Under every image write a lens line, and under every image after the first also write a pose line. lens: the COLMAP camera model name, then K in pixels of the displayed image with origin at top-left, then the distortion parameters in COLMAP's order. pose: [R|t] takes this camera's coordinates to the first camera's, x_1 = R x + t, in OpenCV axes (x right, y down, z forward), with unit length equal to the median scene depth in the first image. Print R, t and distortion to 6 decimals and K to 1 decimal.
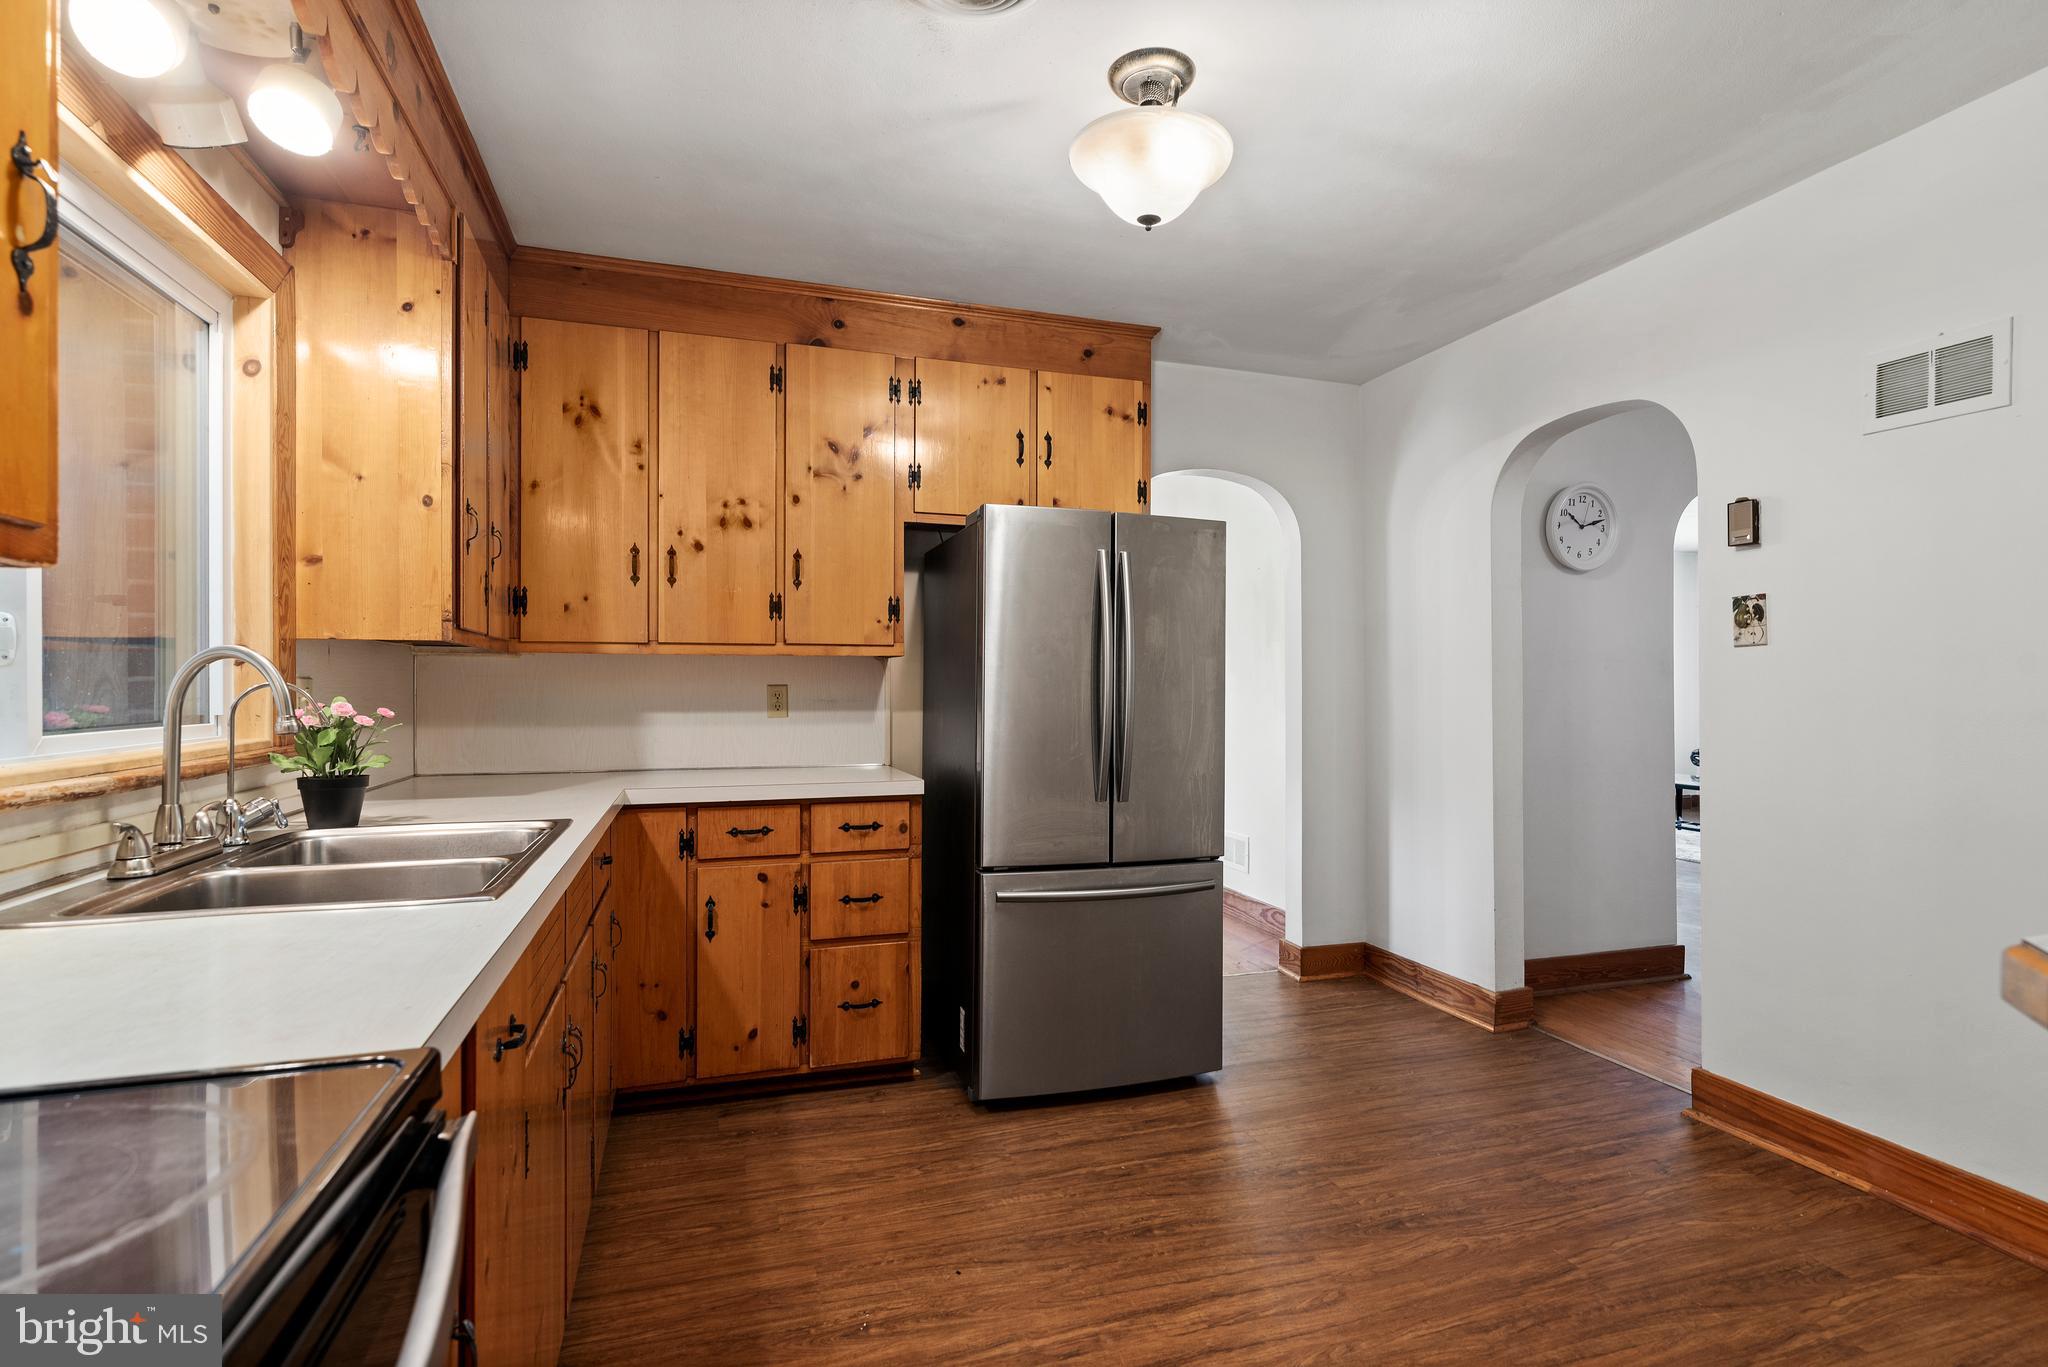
lens RADIAL K [[1019.3, 0, 1053.3], [0, 1019.3, 692.0], [0, 0, 1]] dist [-0.000594, -0.000033]
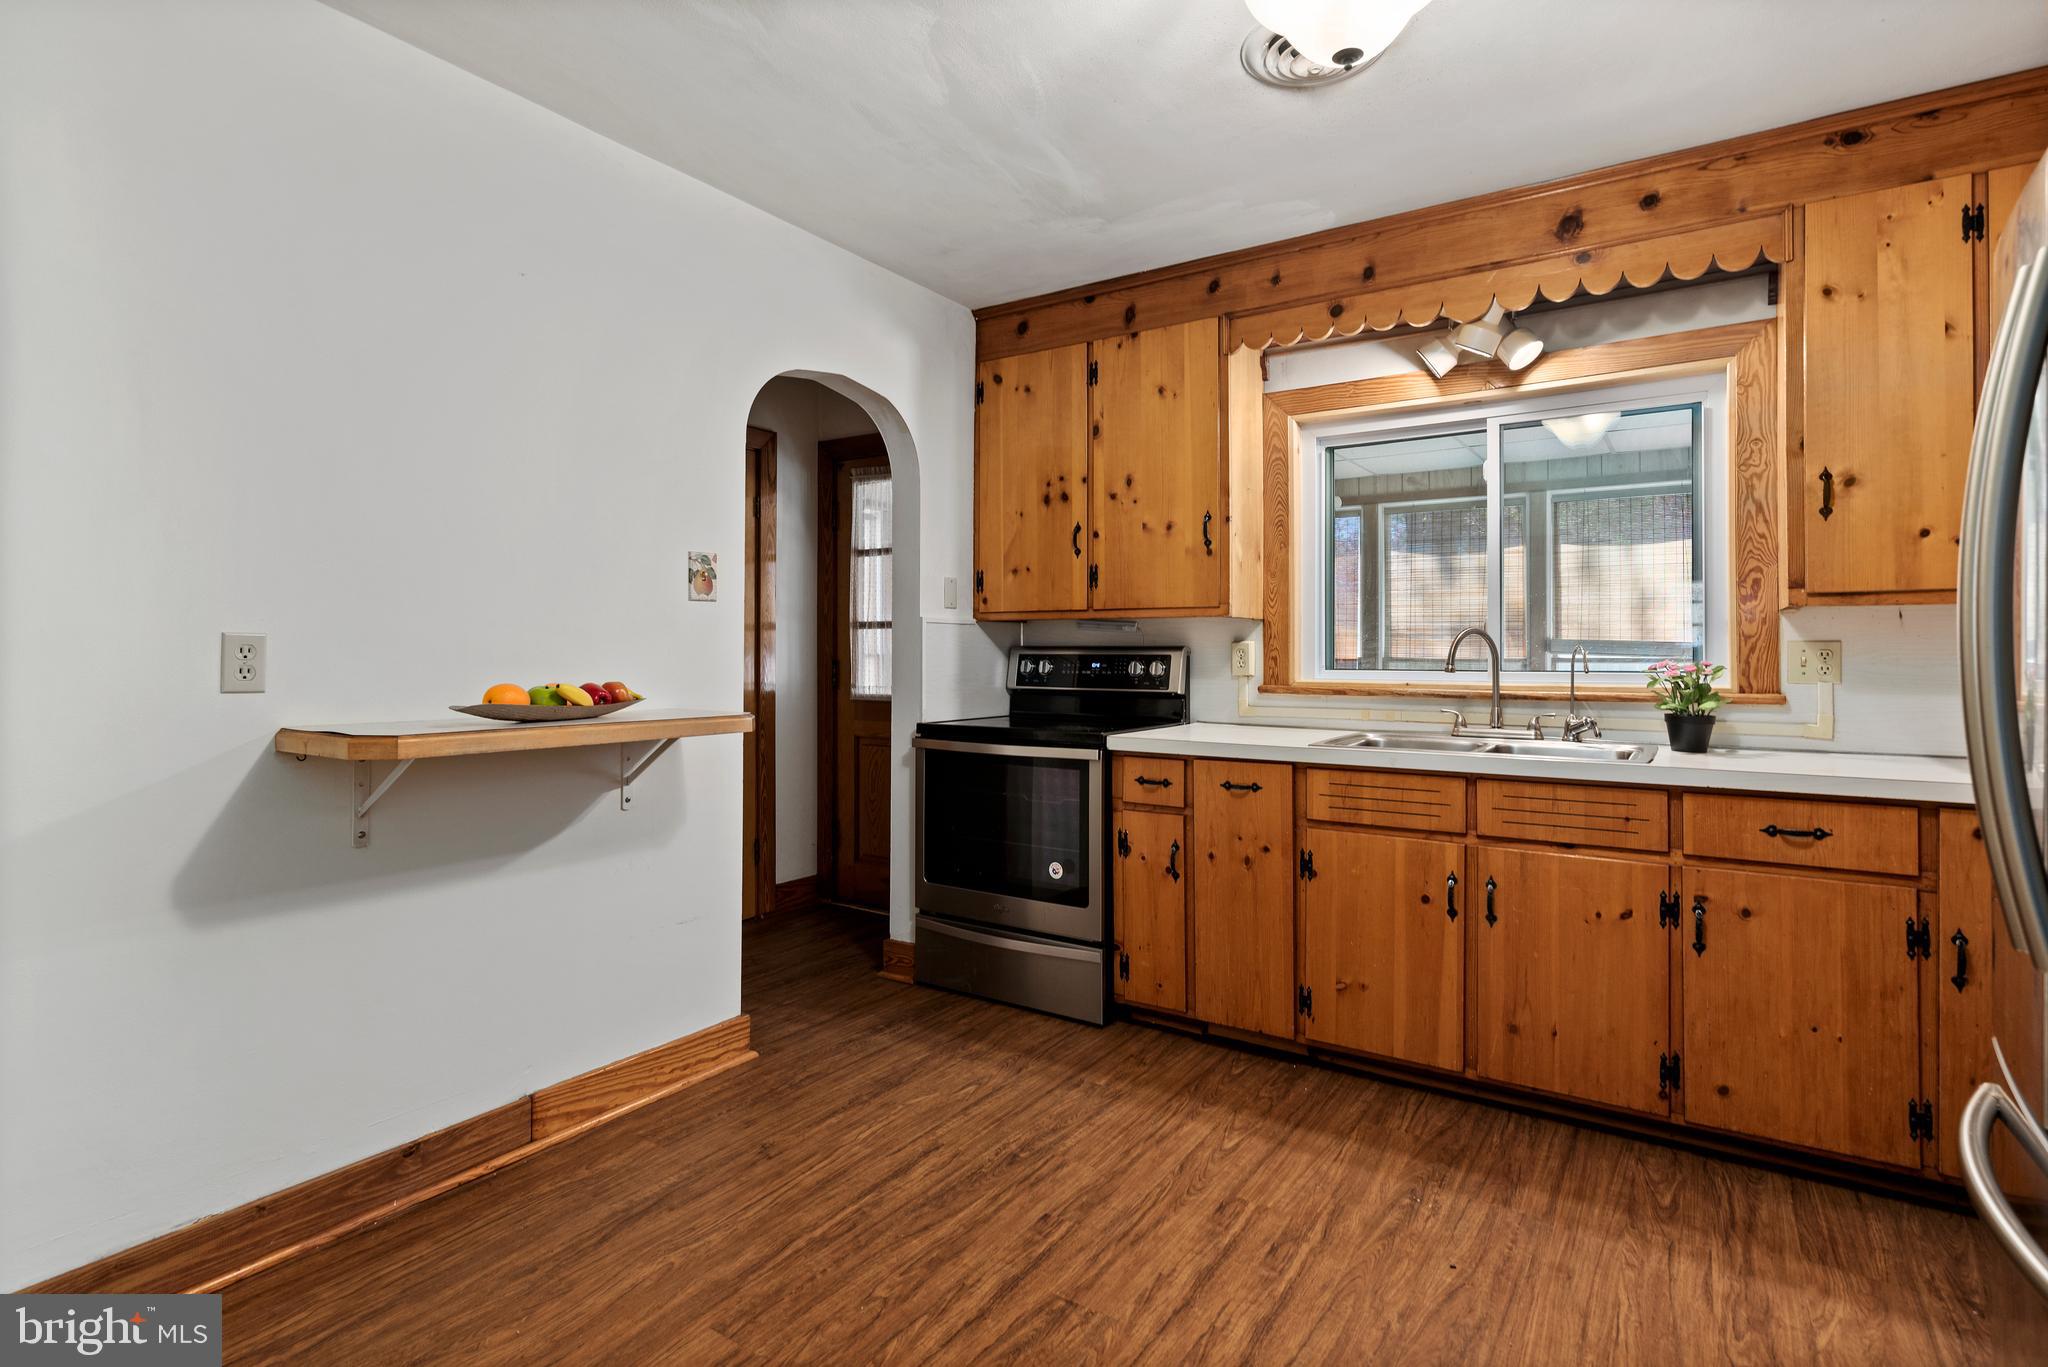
lens RADIAL K [[1005.5, 0, 1056.4], [0, 1005.5, 656.9], [0, 0, 1]] dist [0.003596, 0.000110]
pose [[-0.781970, 0.000707, -0.623316, 0.554525], [-0.005362, 0.999955, 0.007861, 0.000086], [0.623293, 0.009489, -0.781931, 1.071001]]
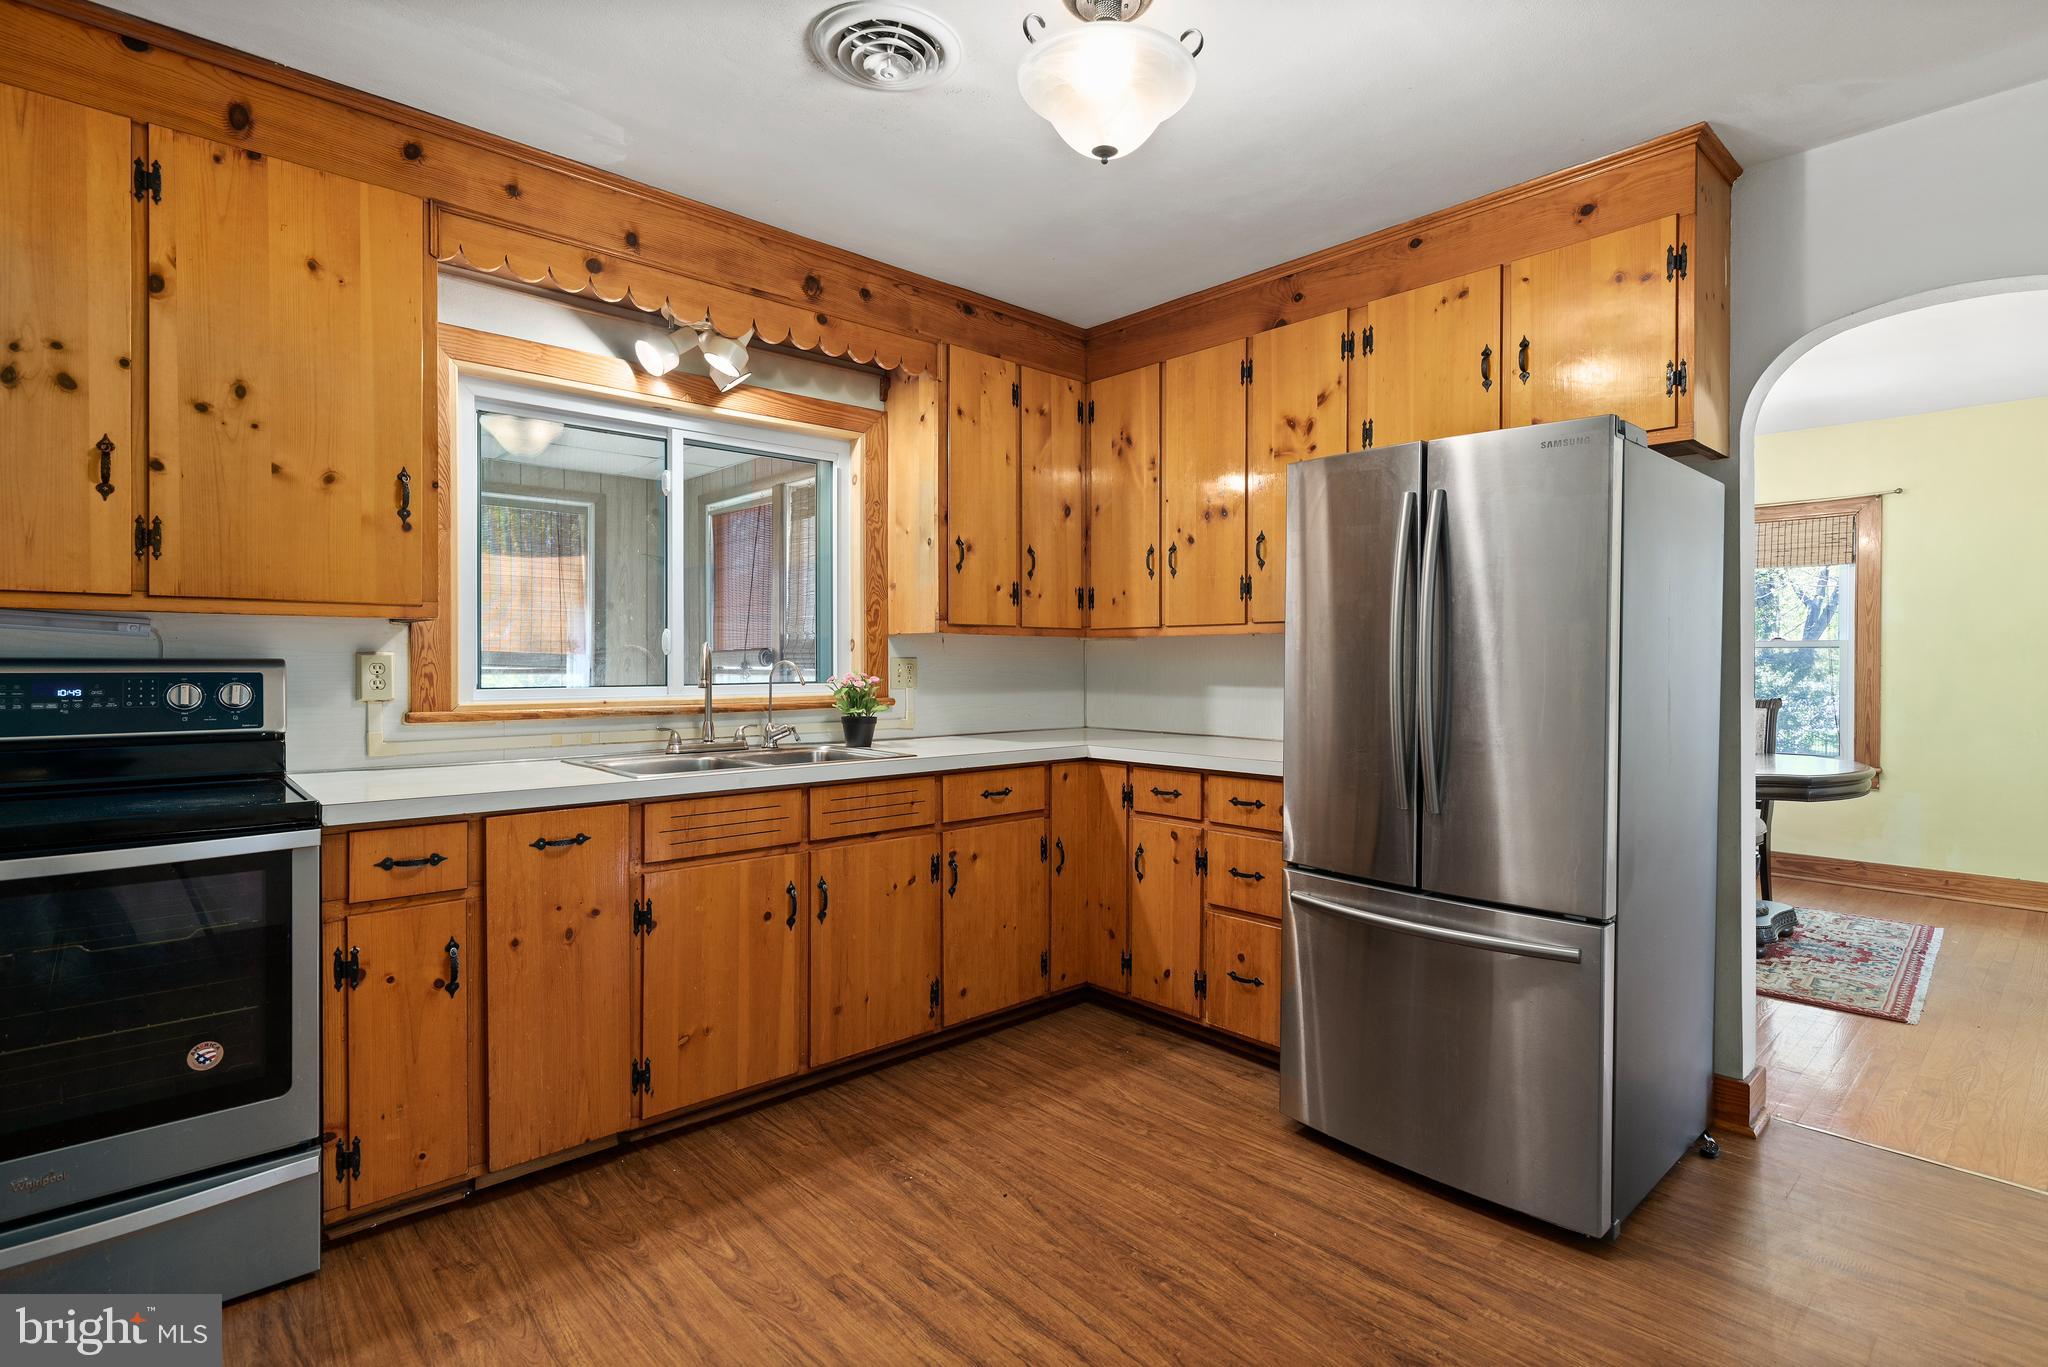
lens RADIAL K [[999.7, 0, 1046.7], [0, 999.7, 673.9], [0, 0, 1]] dist [0.002828, 0.000342]
pose [[0.411380, 0.011043, -0.911397, 0.648974], [-0.005835, 0.999938, 0.009483, -0.003607], [0.911445, 0.001417, 0.411419, 0.426001]]
